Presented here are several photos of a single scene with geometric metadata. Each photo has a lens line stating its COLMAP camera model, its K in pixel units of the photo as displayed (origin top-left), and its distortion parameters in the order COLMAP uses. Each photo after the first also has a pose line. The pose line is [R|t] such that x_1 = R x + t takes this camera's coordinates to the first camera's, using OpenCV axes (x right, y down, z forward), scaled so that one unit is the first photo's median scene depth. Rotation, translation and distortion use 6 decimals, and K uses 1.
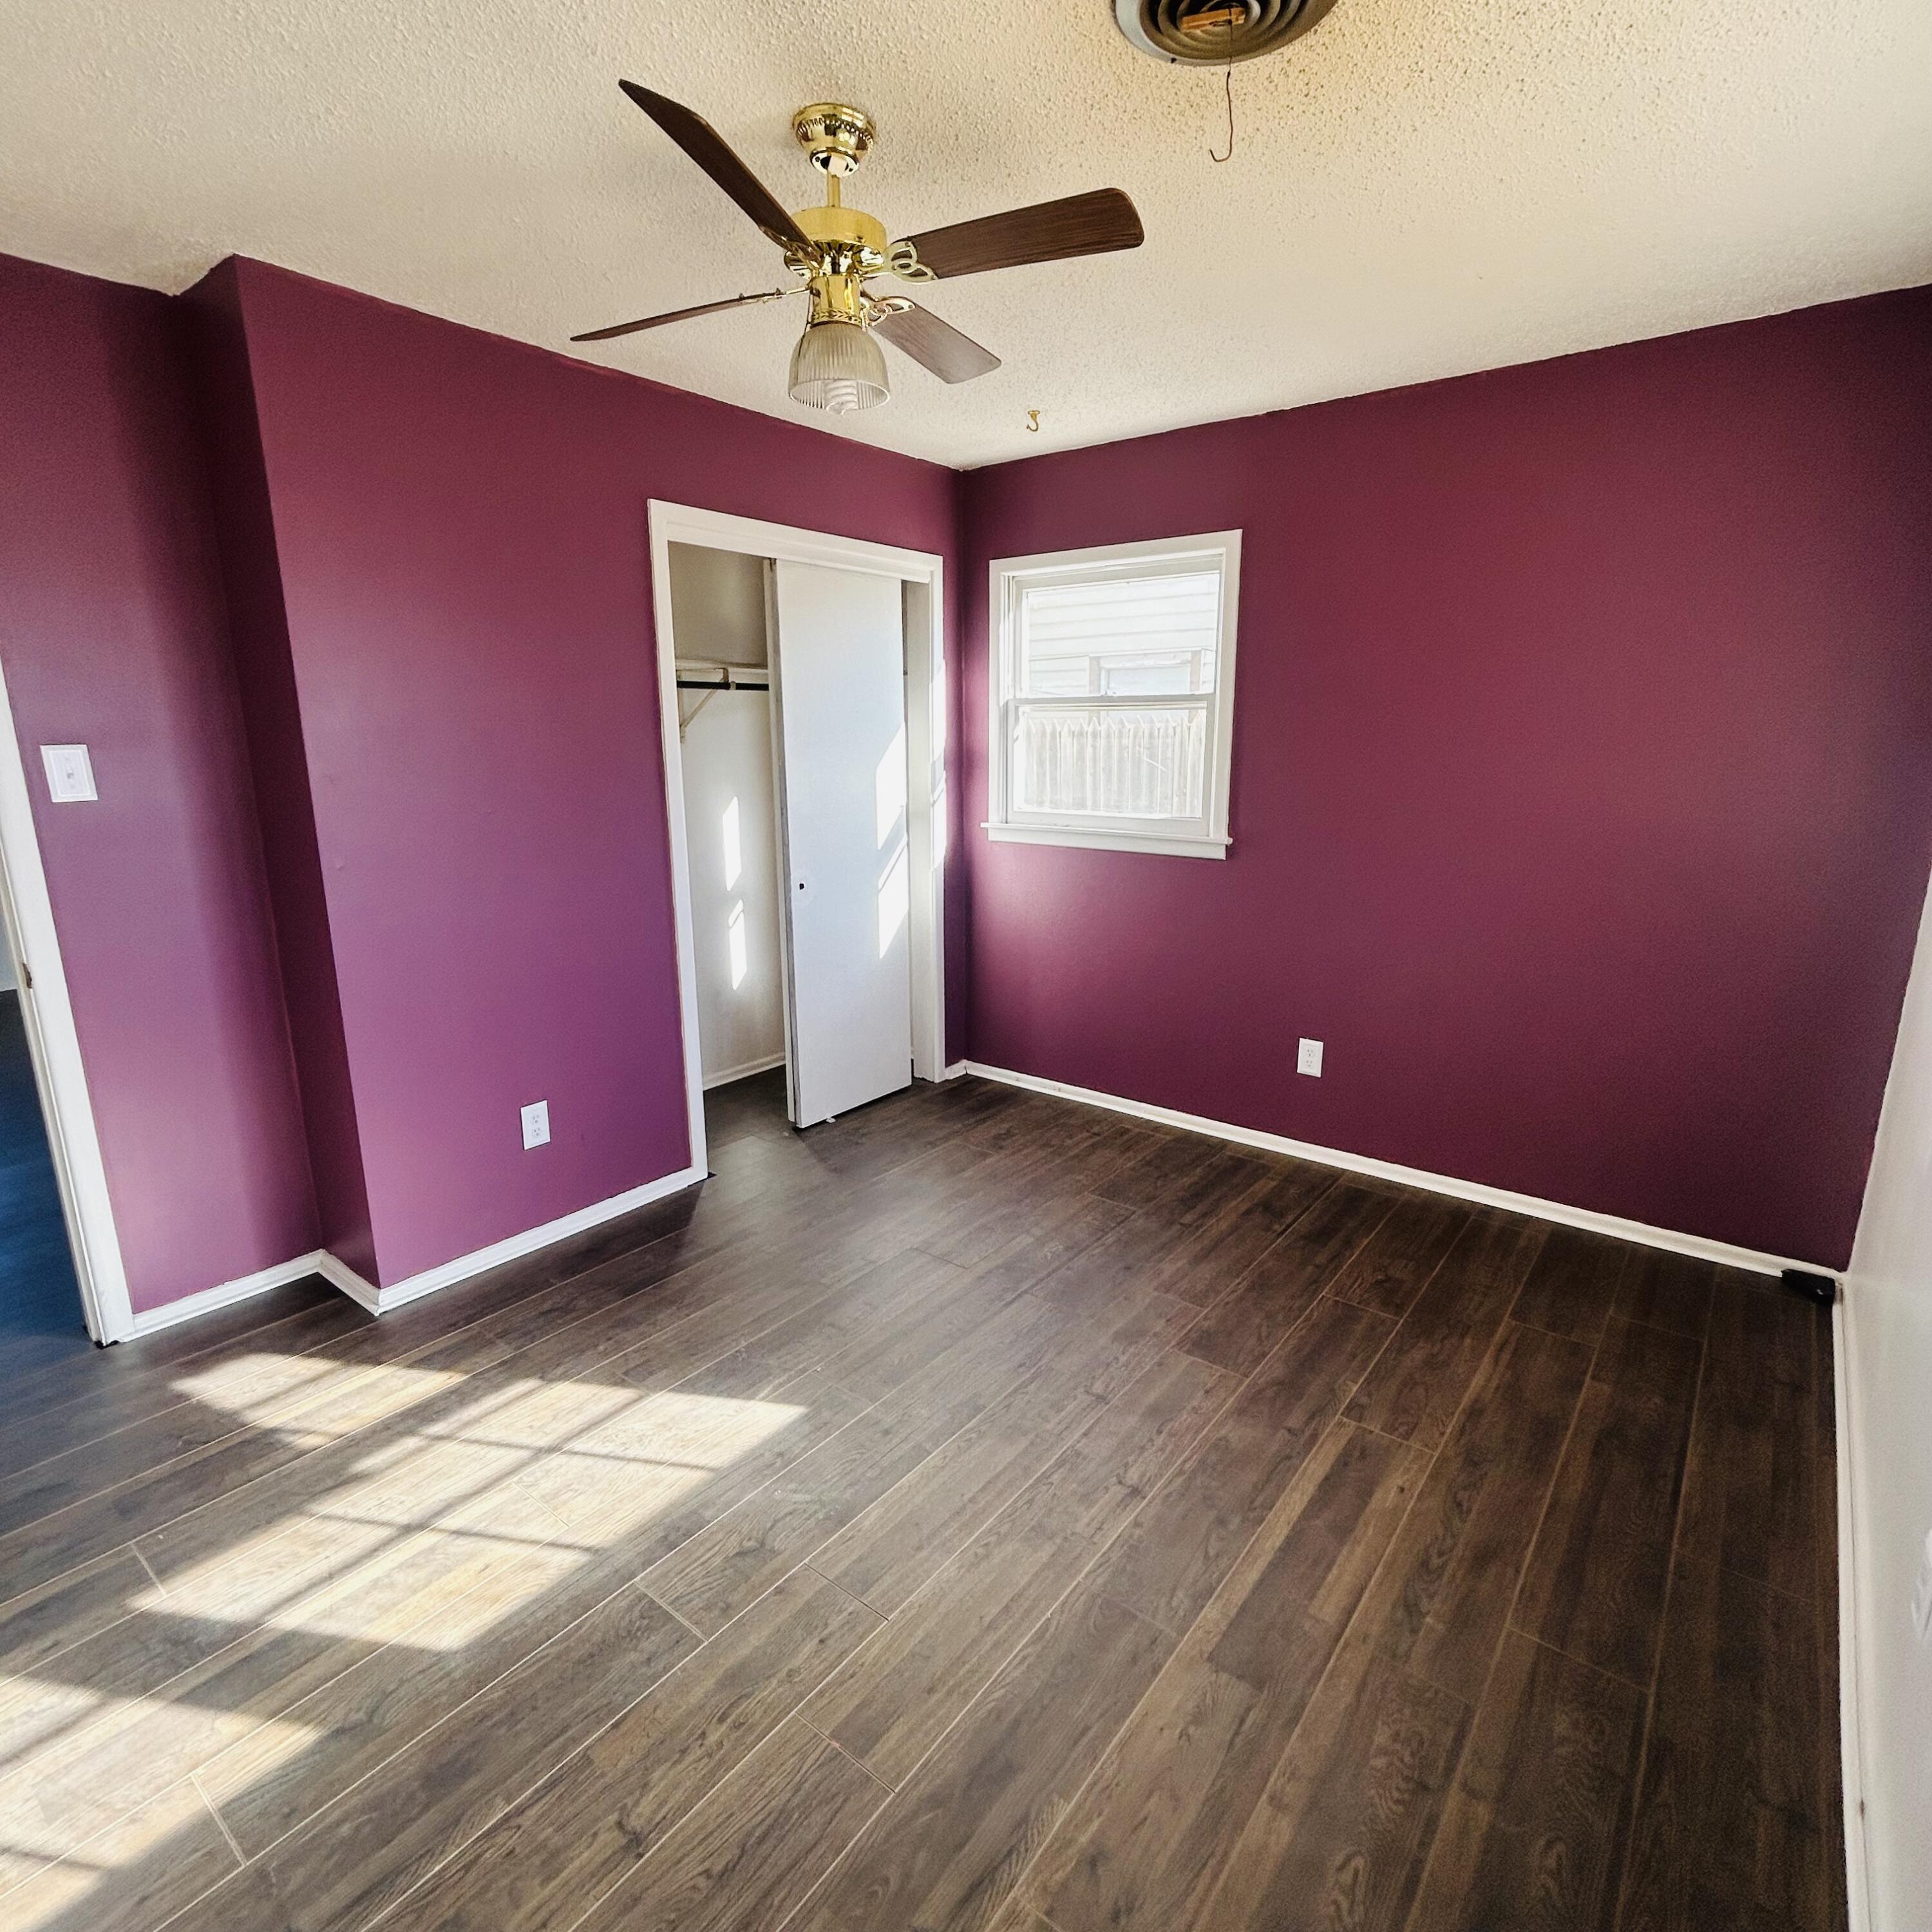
lens RADIAL K [[1041.2, 0, 963.3], [0, 1041.2, 957.7], [0, 0, 1]] dist [0.001832, 0.001360]
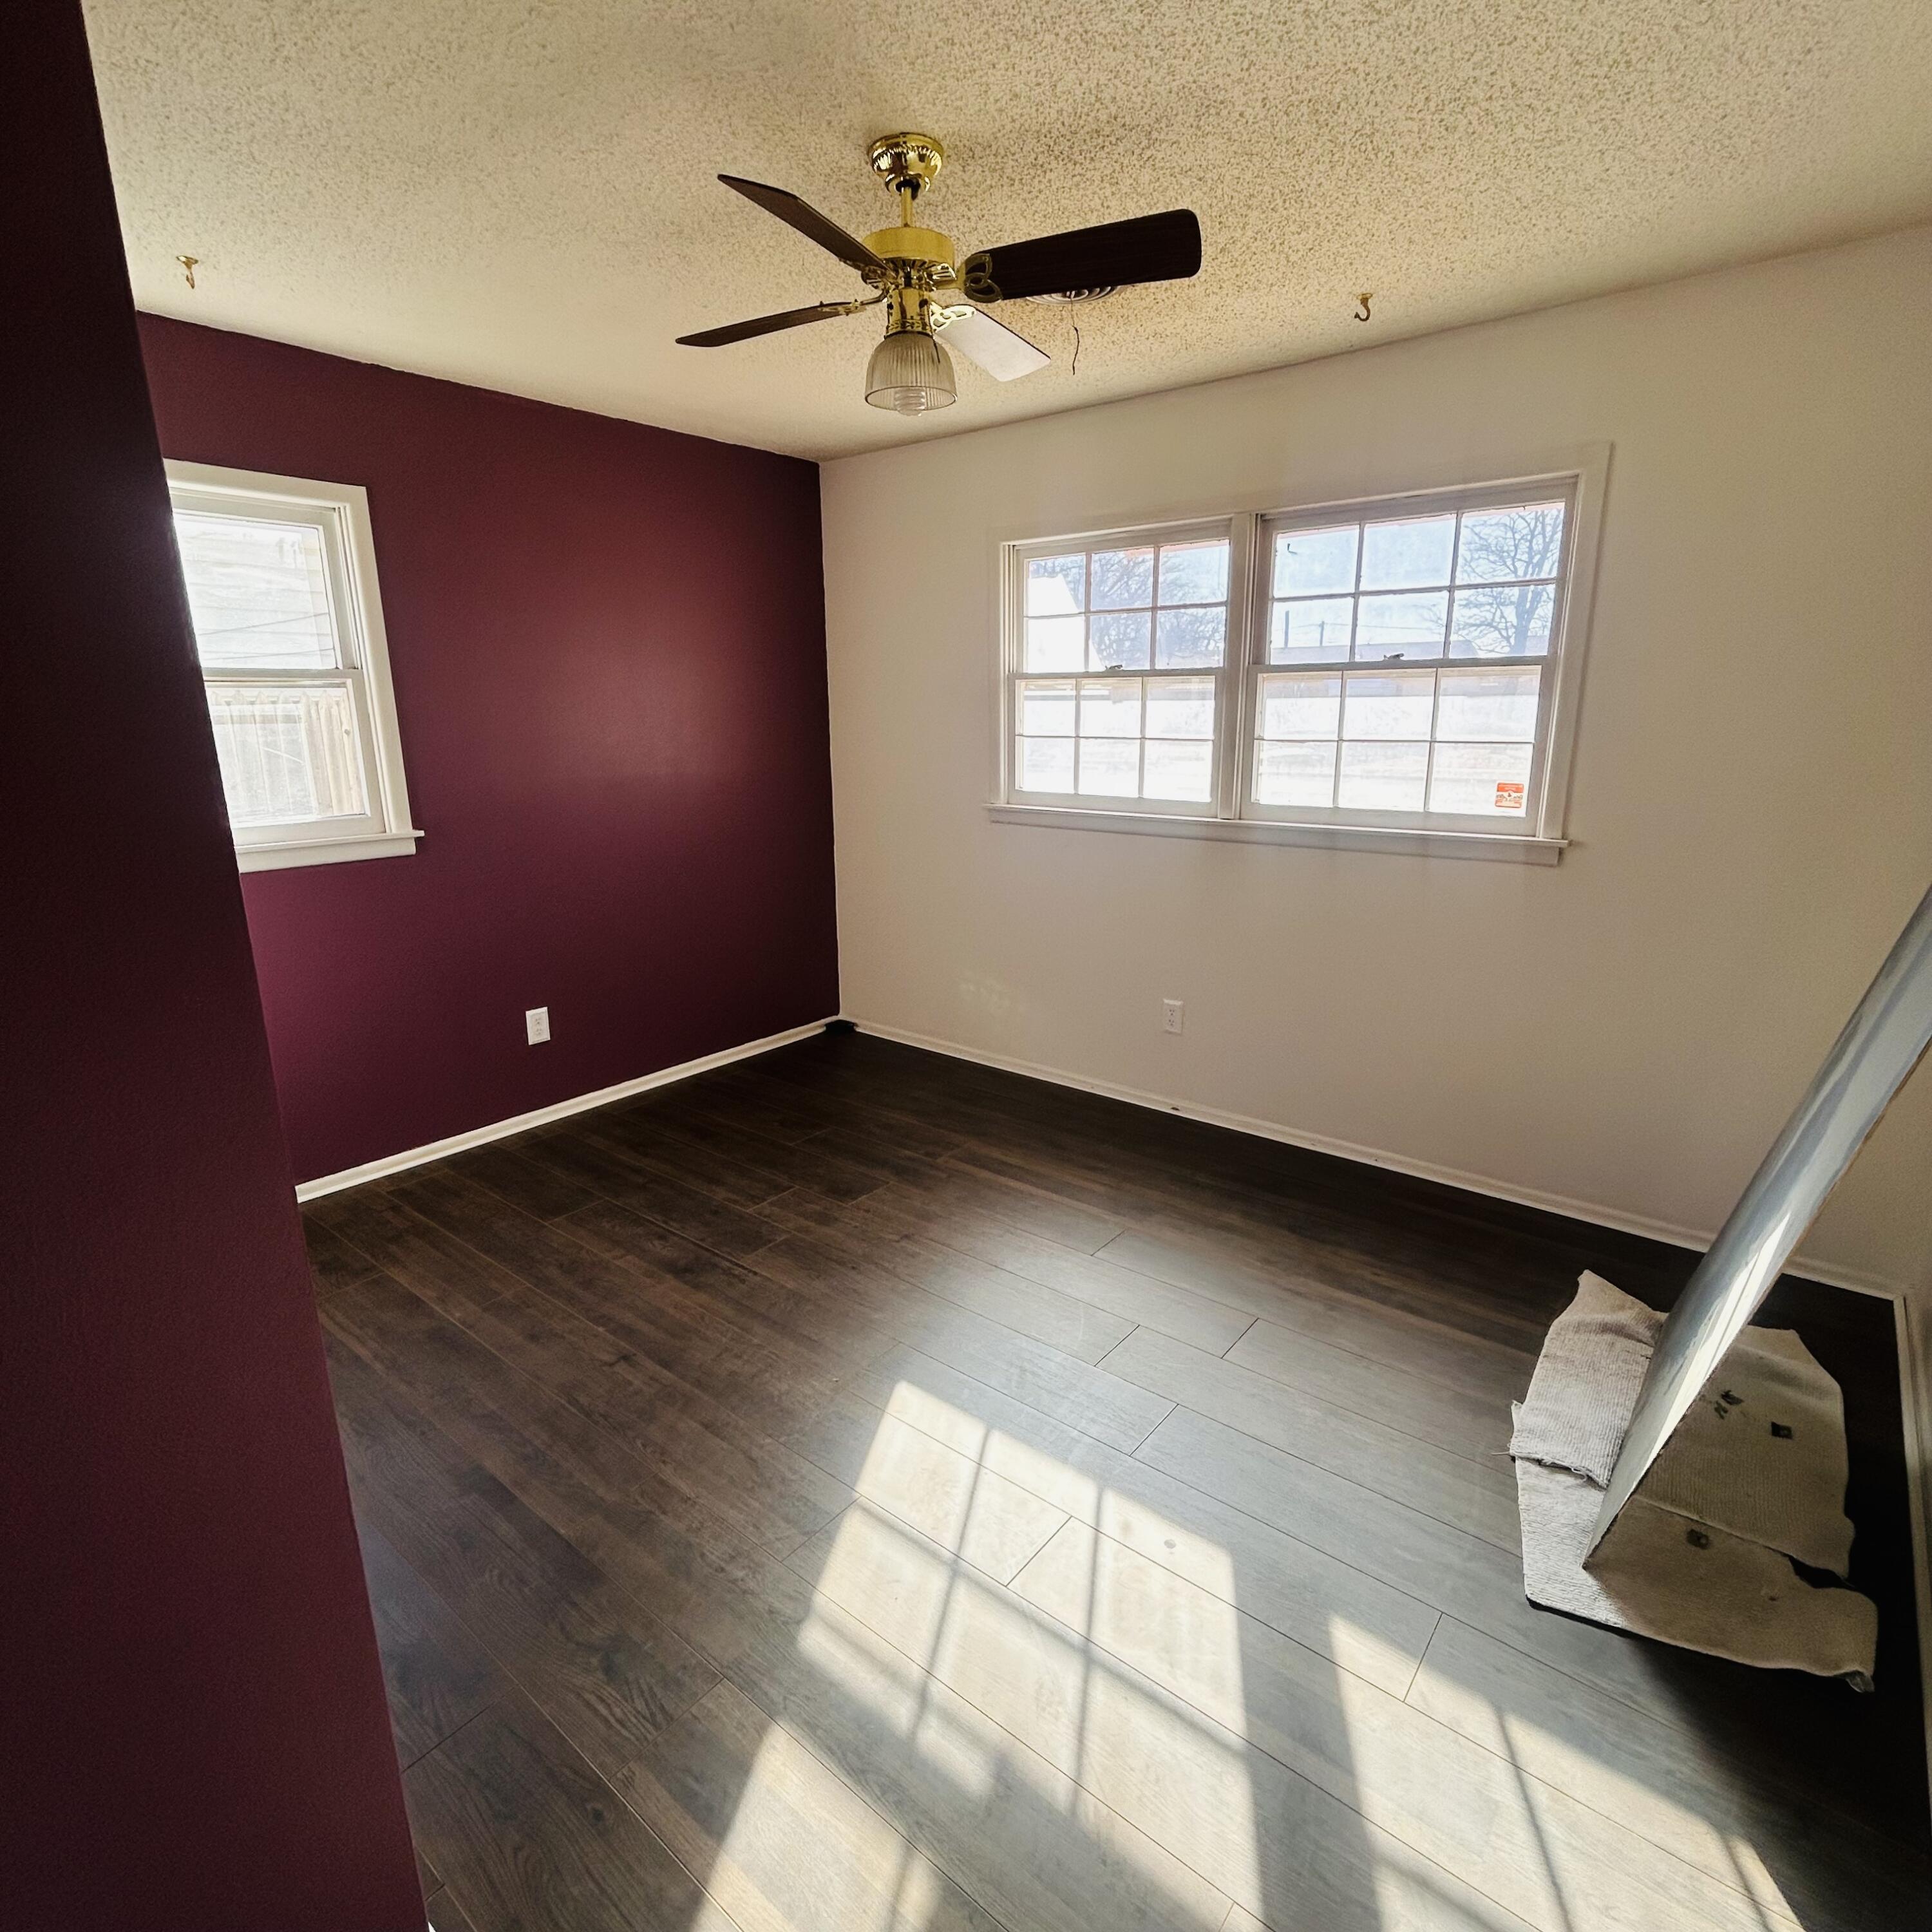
lens RADIAL K [[1041.2, 0, 962.5], [0, 1041.2, 956.8], [0, 0, 1]] dist [0.001832, 0.001360]
pose [[0.026682, -0.235205, 0.971579, -0.806859], [0.222409, 0.948961, 0.223622, -0.134073], [-0.974588, 0.210121, 0.077632, 0.604476]]
